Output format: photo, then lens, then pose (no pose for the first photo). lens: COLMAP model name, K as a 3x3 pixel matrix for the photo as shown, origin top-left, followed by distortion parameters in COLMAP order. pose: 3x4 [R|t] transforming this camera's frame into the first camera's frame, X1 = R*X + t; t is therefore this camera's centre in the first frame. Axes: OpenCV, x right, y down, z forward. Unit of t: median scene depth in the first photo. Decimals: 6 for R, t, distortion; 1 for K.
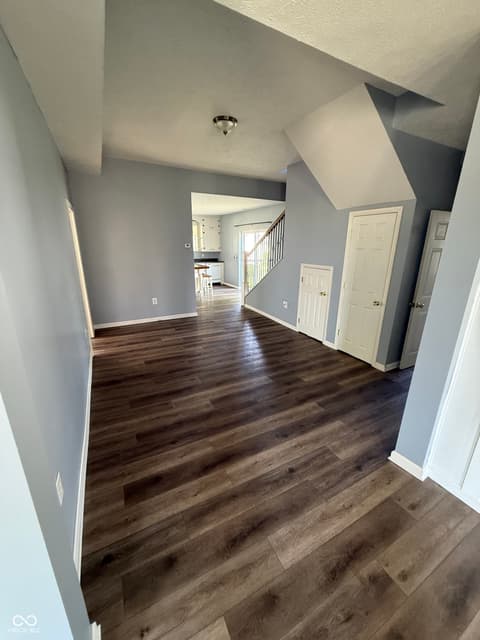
lens RADIAL K [[253.8, 0, 240.8], [0, 253.8, 318.2], [0, 0, 1]] dist [0.000820, 0.000117]
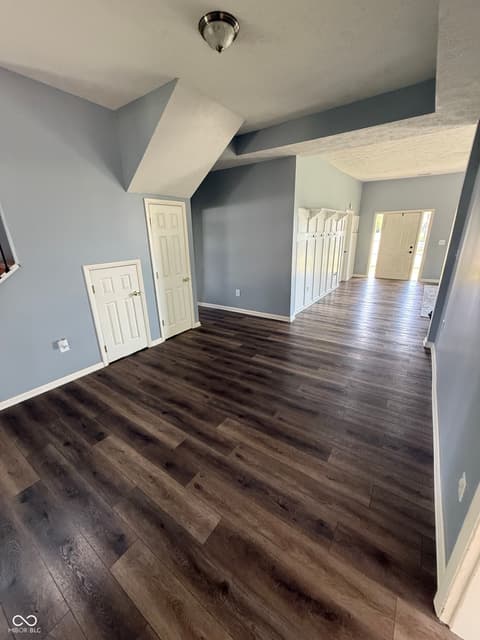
lens RADIAL K [[253.8, 0, 240.8], [0, 253.8, 318.2], [0, 0, 1]] dist [0.000820, 0.000117]
pose [[-0.460405, -0.288052, 0.839675, -0.570796], [0.268813, 0.856239, 0.441129, -0.311767], [-0.846030, 0.428813, -0.316784, 1.039477]]
